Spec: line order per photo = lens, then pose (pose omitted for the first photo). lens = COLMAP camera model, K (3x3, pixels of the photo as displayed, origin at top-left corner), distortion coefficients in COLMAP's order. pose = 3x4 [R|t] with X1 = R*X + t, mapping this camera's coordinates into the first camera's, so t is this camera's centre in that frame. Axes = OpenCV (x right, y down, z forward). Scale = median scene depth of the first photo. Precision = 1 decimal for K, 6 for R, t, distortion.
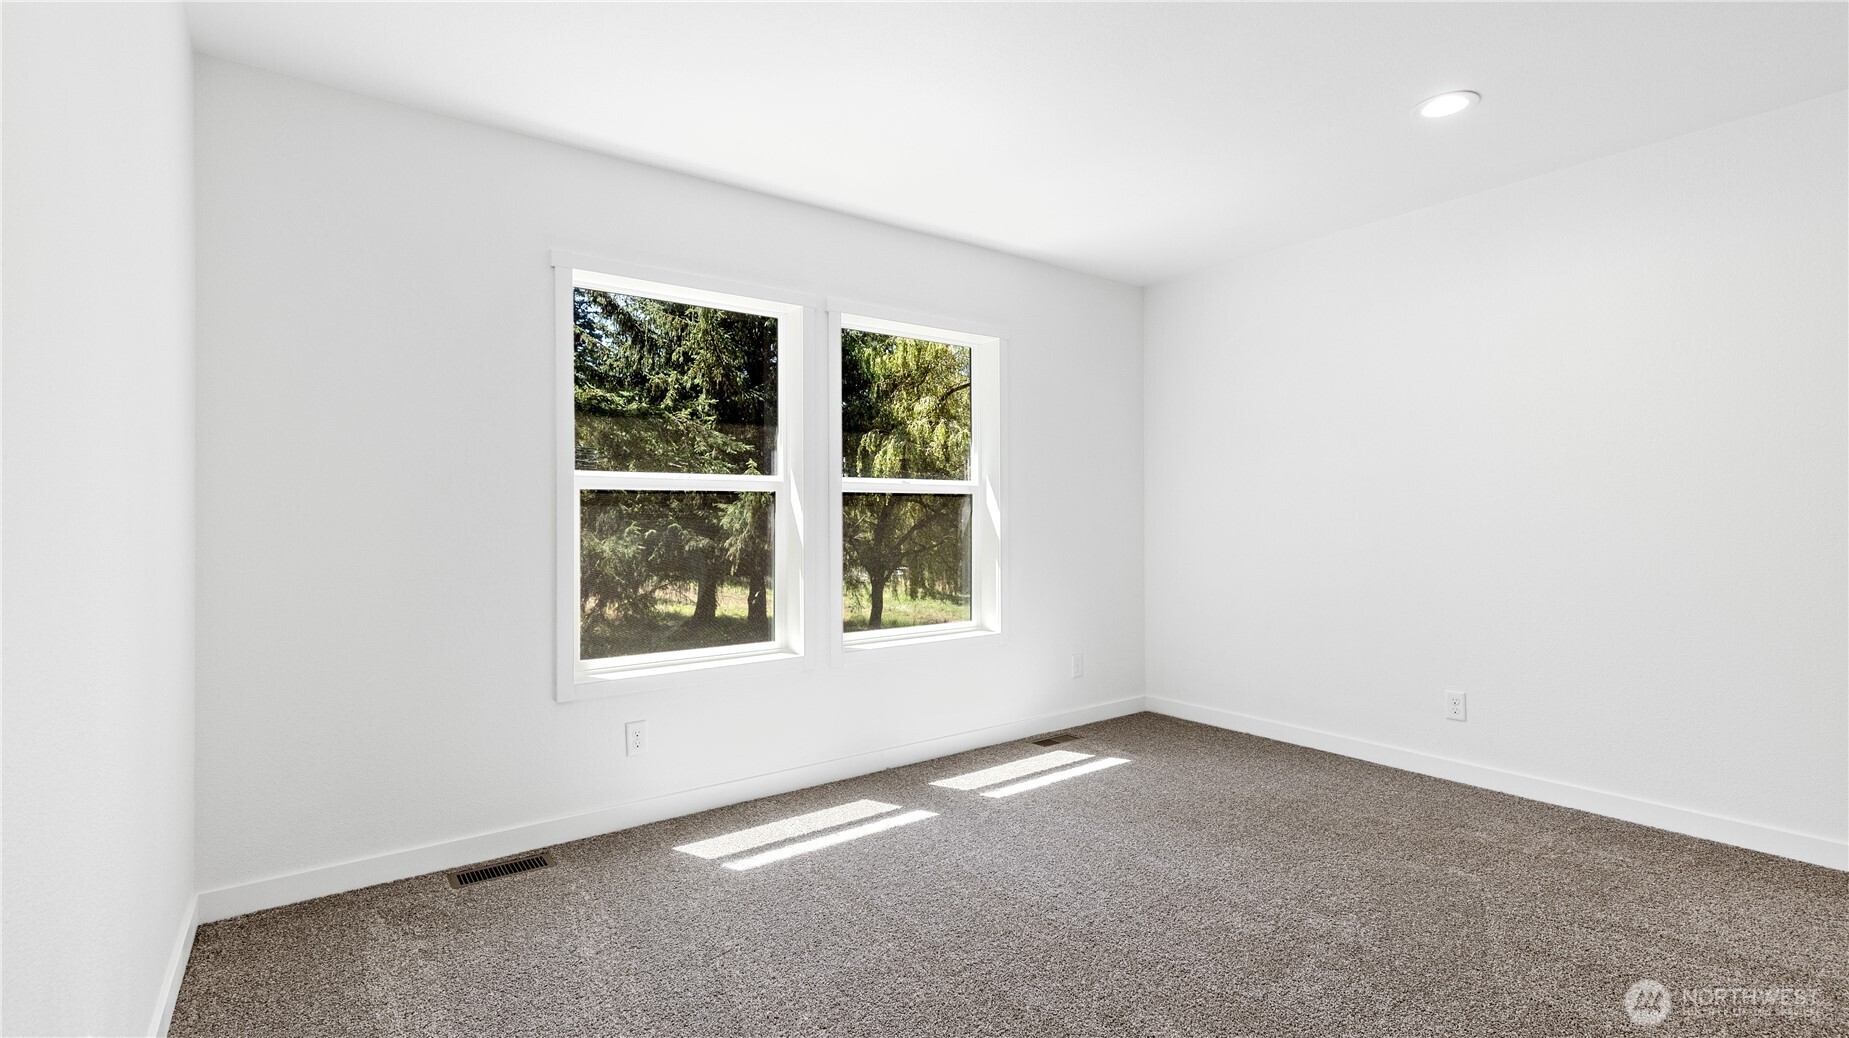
lens RADIAL K [[831.1, 0, 936.1], [0, 831.1, 514.6], [0, 0, 1]] dist [0.004554, -0.000463]
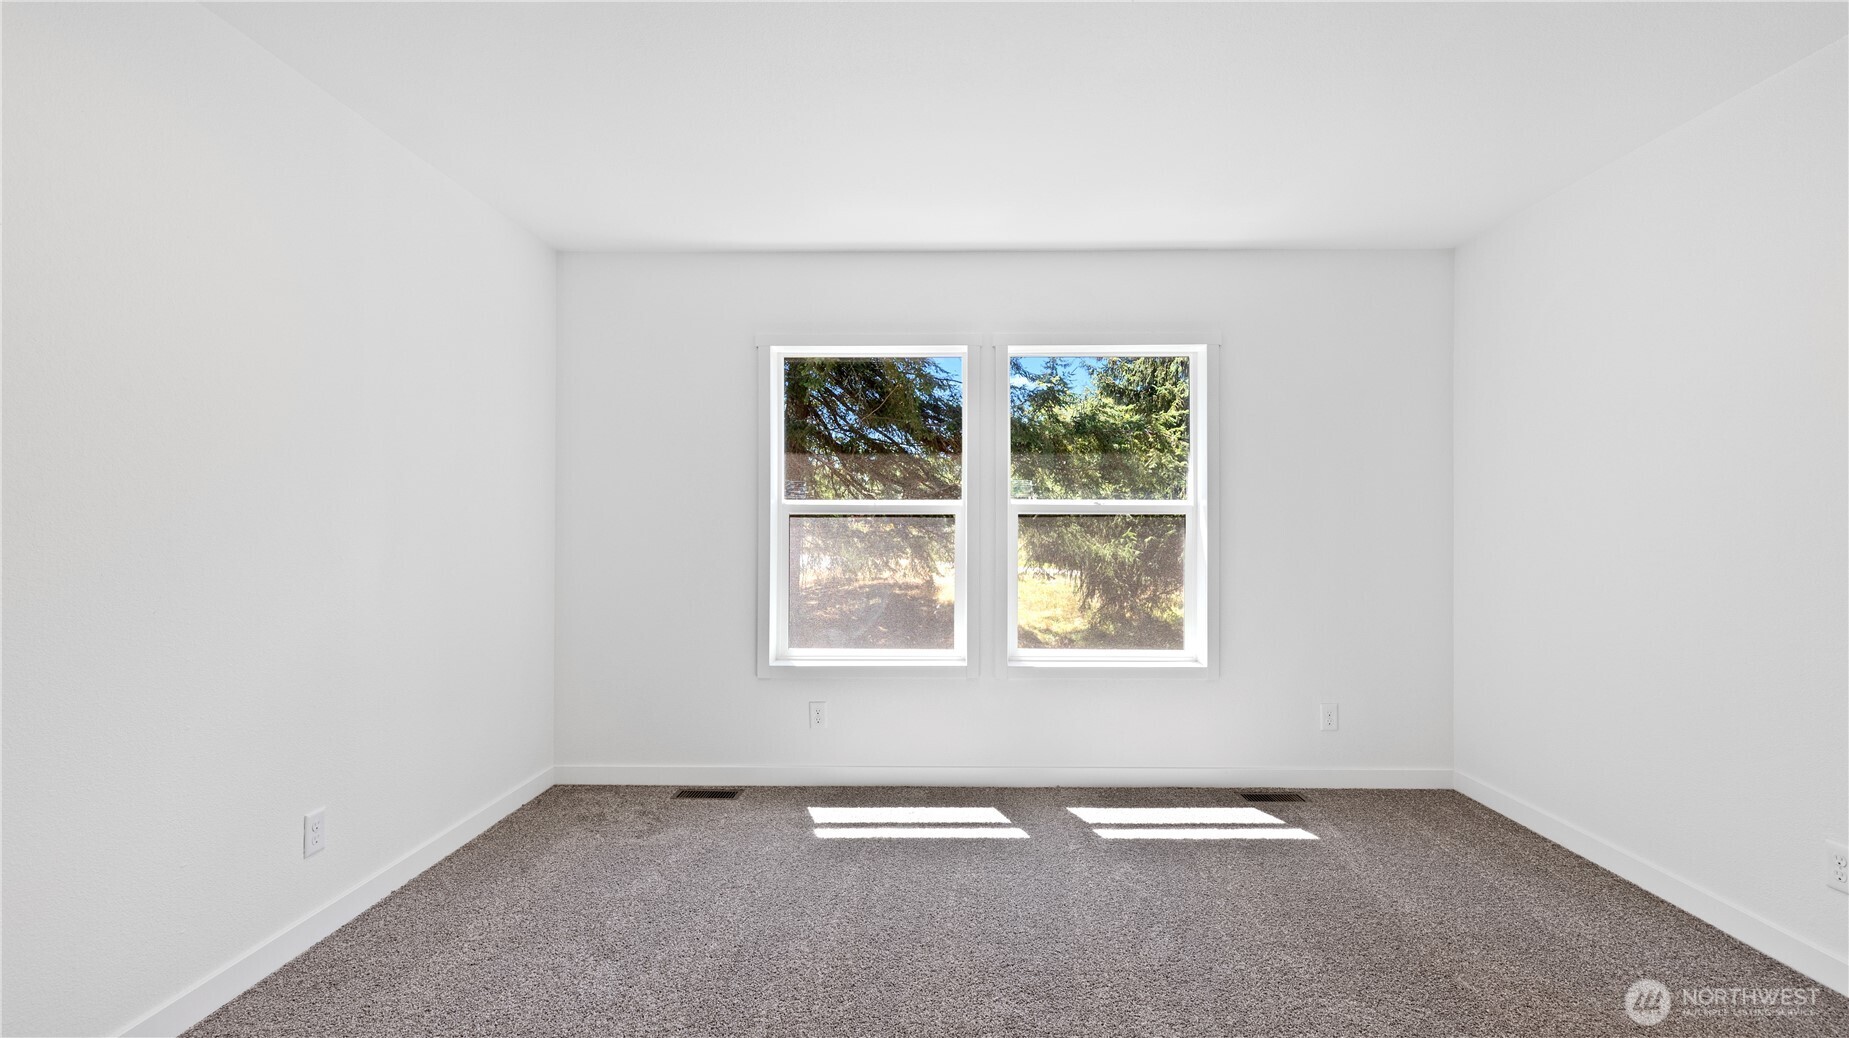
lens RADIAL K [[831.1, 0, 936.1], [0, 831.1, 514.6], [0, 0, 1]] dist [0.004554, -0.000463]
pose [[0.793443, 0.004526, -0.608628, 0.470931], [-0.008472, 0.999958, -0.003609, -0.022647], [0.608586, 0.008020, 0.793447, 0.112835]]
